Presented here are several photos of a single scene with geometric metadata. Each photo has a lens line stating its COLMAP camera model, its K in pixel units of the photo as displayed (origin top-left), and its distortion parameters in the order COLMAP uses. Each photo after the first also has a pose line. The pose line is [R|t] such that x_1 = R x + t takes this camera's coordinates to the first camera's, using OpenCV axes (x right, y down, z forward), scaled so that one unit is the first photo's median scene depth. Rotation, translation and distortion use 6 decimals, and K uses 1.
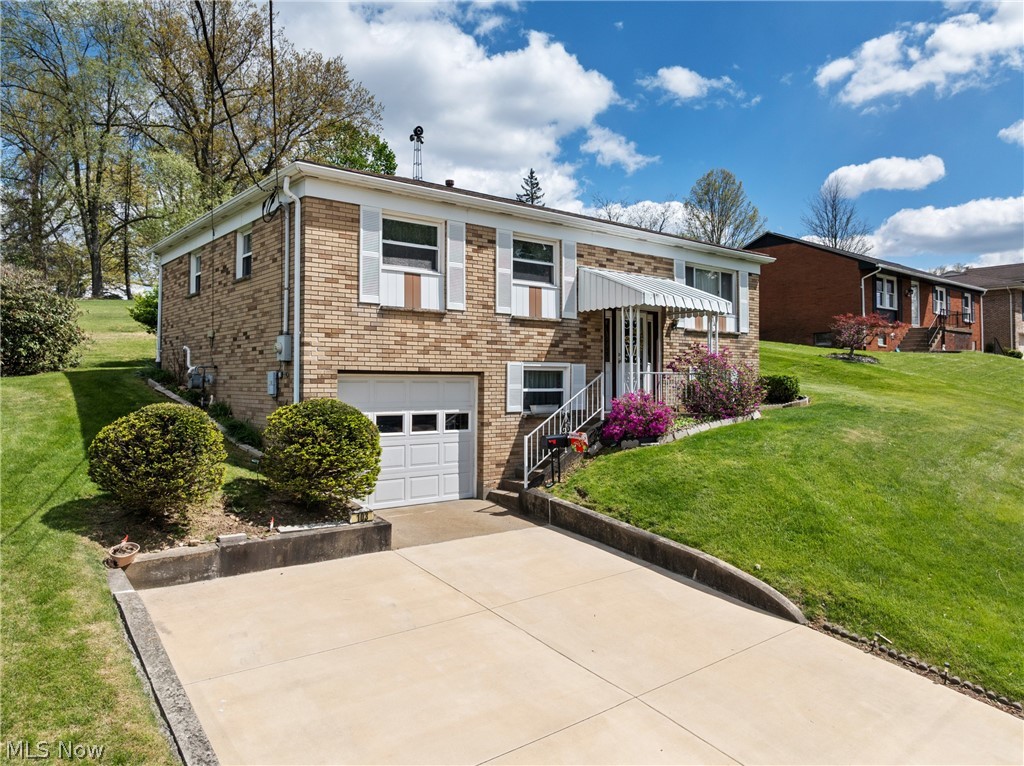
lens RADIAL K [[730.0, 0, 512.6], [0, 730.0, 366.6], [0, 0, 1]] dist [-0.003410, -0.000721]
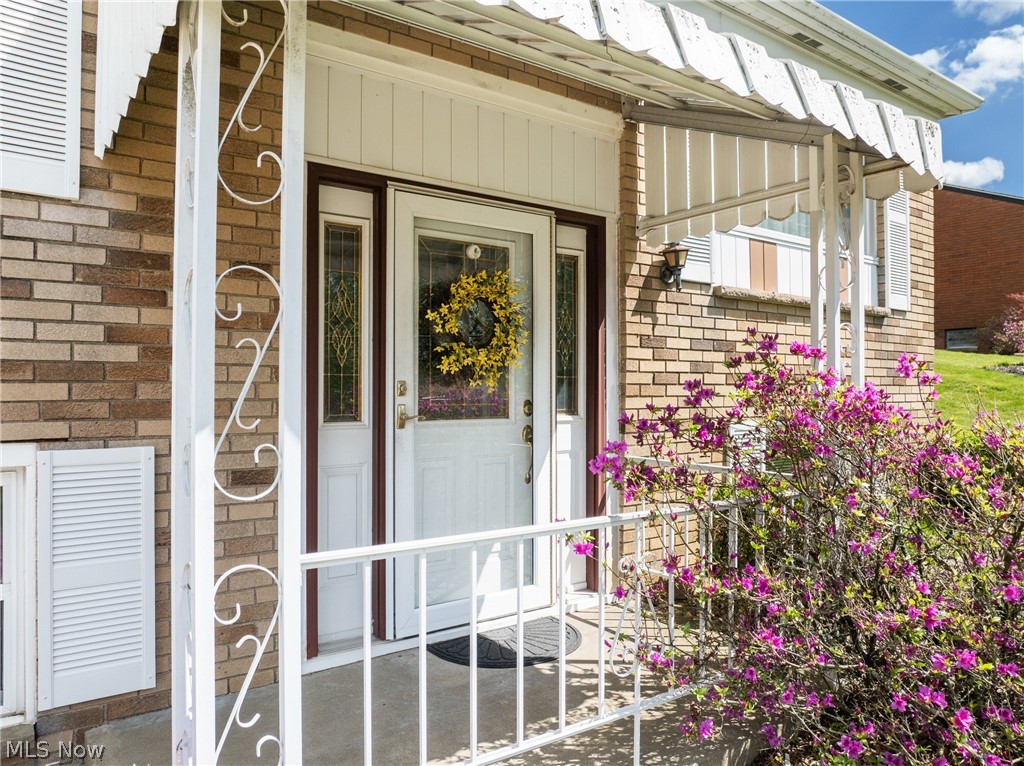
lens RADIAL K [[731.1, 0, 512.0], [0, 731.1, 383.0], [0, 0, 1]] dist [-0.025503, -0.000717]
pose [[0.997770, 0.004194, -0.066620, 0.227097], [-0.003016, 0.999838, 0.017772, -0.025845], [0.066683, -0.017532, 0.997620, 0.913192]]
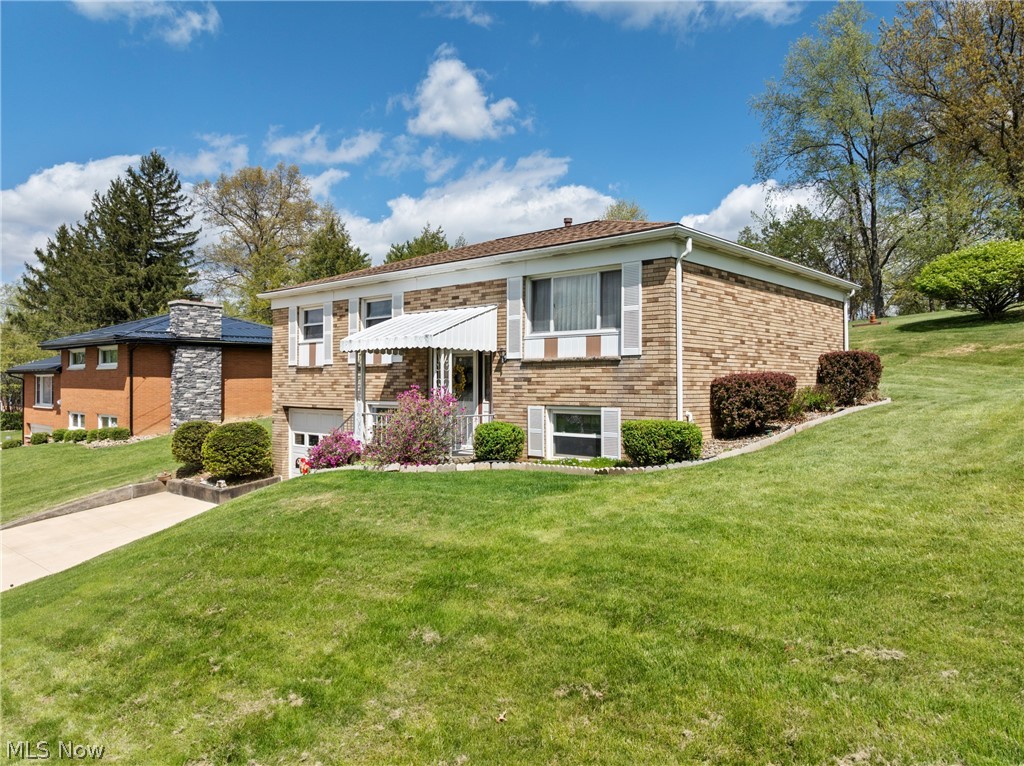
lens RADIAL K [[731.1, 0, 512.0], [0, 731.1, 383.0], [0, 0, 1]] dist [-0.025503, -0.000717]
pose [[0.133170, -0.007351, -0.991066, 1.323192], [0.014799, 0.999876, -0.005428, -0.027674], [0.990983, -0.013944, 0.133263, 1.119213]]
